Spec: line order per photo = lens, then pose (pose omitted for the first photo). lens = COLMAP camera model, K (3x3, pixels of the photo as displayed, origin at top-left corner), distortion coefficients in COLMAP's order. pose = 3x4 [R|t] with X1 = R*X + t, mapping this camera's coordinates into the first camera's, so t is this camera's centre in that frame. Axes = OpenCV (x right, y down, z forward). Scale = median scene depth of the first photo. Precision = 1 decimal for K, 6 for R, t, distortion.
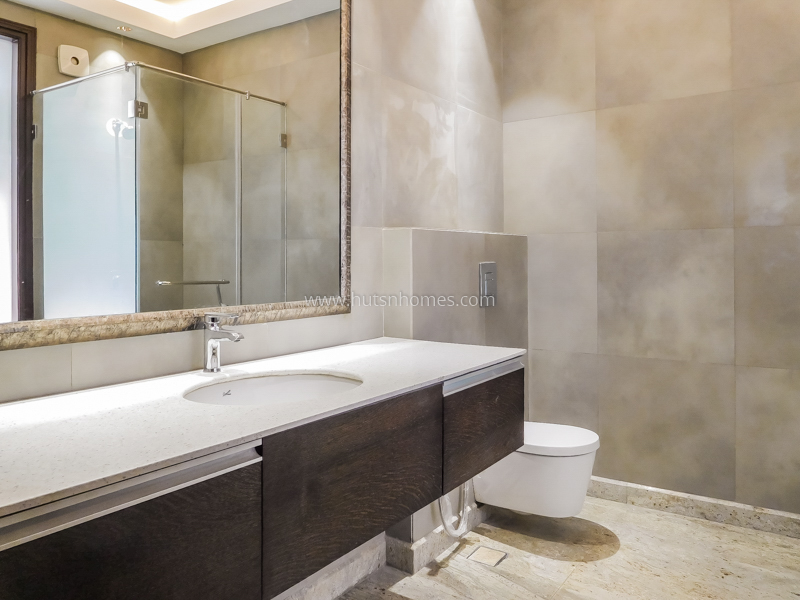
lens RADIAL K [[608.1, 0, 406.0], [0, 608.1, 301.1], [0, 0, 1]] dist [0.001764, 0.005750]
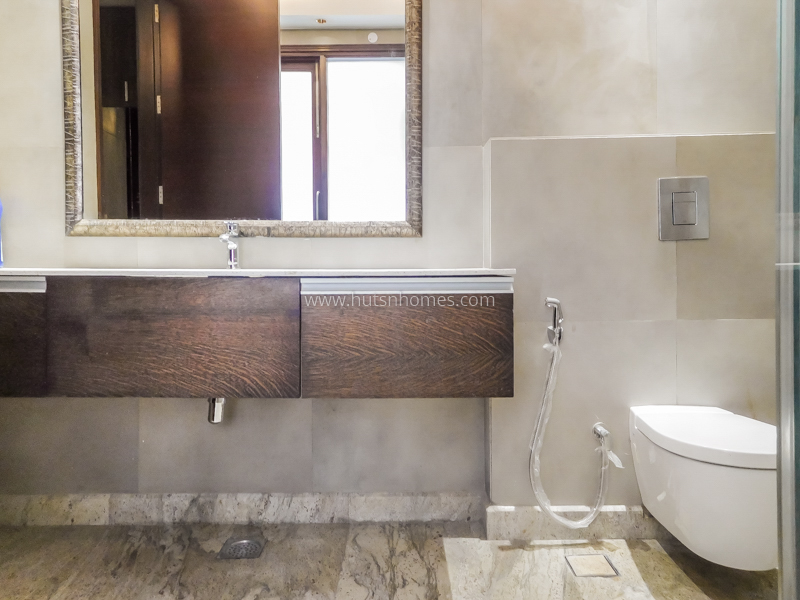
lens RADIAL K [[608.1, 0, 405.2], [0, 608.1, 295.8], [0, 0, 1]] dist [0.001764, 0.005750]
pose [[0.559156, 0.042477, -0.827974, 0.651327], [-0.047645, 0.998682, 0.019059, 0.090200], [0.827692, 0.028792, 0.560443, 0.407040]]
